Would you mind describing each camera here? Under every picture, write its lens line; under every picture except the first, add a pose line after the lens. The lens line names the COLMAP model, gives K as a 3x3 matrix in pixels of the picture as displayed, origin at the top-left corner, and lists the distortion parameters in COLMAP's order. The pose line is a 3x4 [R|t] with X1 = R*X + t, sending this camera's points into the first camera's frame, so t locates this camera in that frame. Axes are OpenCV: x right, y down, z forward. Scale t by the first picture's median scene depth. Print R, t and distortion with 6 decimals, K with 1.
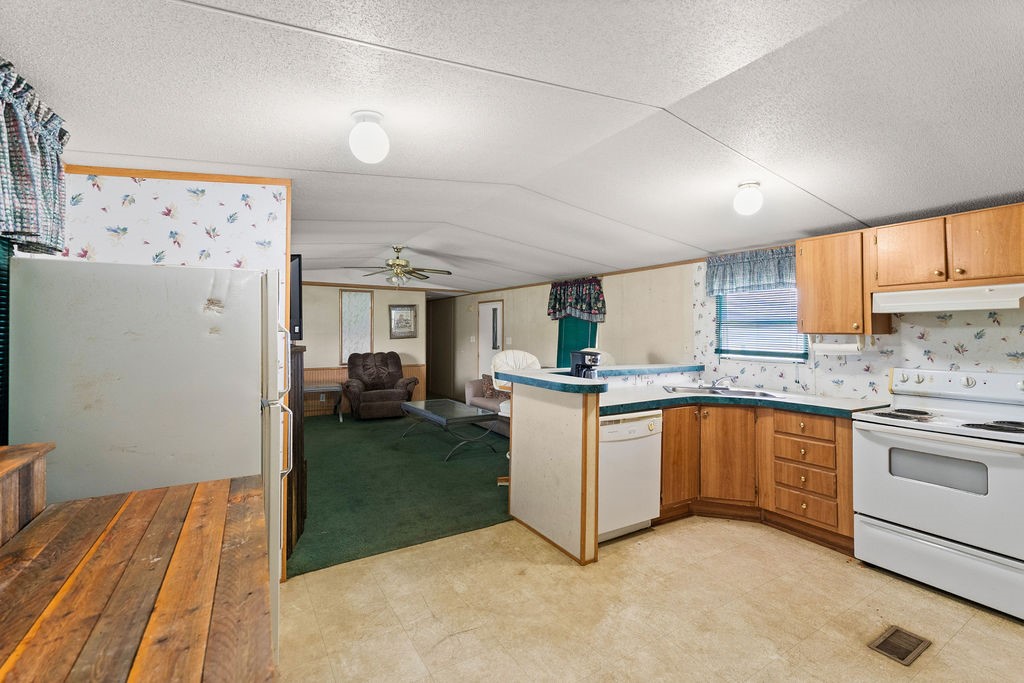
lens RADIAL K [[452.0, 0, 507.1], [0, 452.0, 330.6], [0, 0, 1]] dist [0.002625, 0.000339]
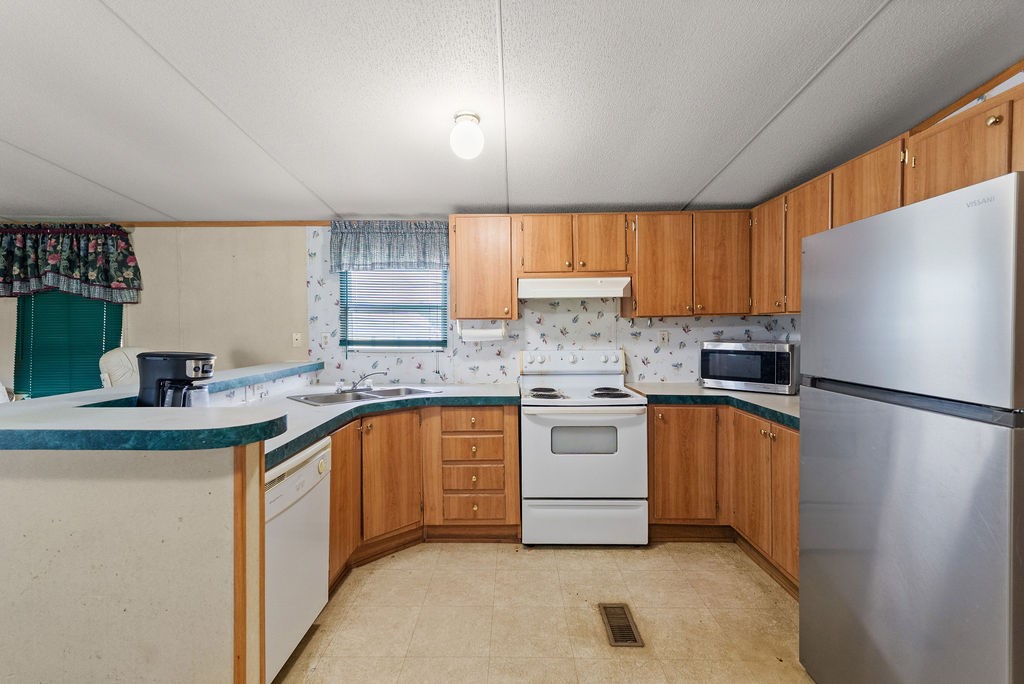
lens RADIAL K [[450.4, 0, 513.4], [0, 450.4, 335.9], [0, 0, 1]] dist [0.005633, 0.000161]
pose [[0.529053, -0.026832, 0.848164, -0.045430], [0.003345, 0.999558, 0.029534, 0.011449], [-0.848582, -0.012788, 0.528909, 0.336040]]
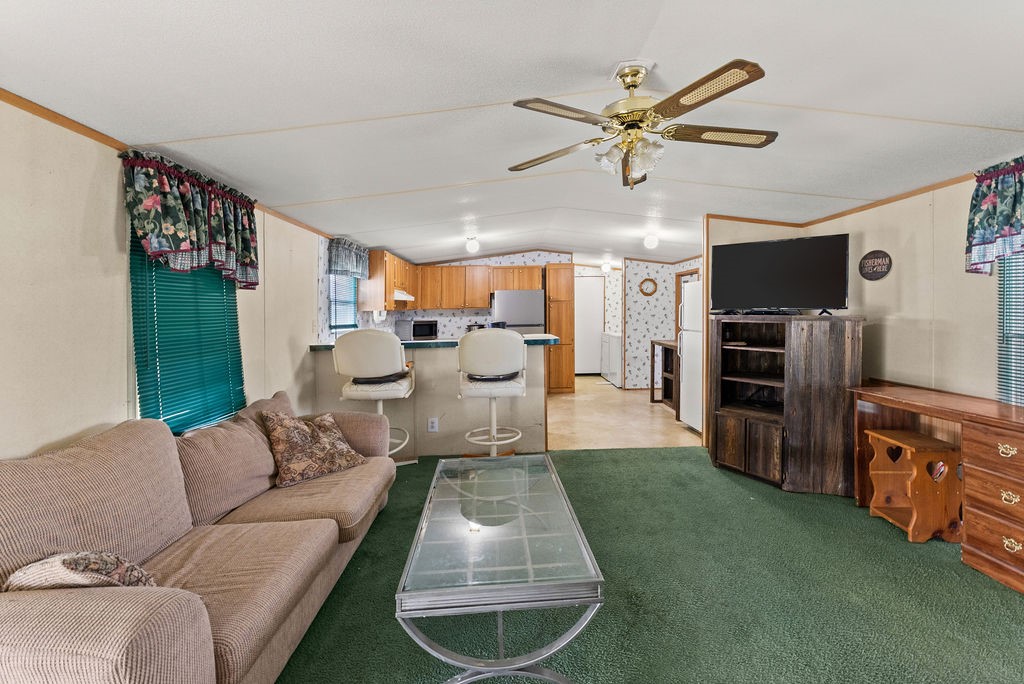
lens RADIAL K [[444.9, 0, 526.1], [0, 444.9, 301.6], [0, 0, 1]] dist [0.000635, 0.000148]
pose [[-0.875730, 0.021304, 0.482331, -0.431335], [0.010664, 0.999636, -0.024790, 0.016860], [-0.482683, -0.016566, -0.875638, 1.710328]]
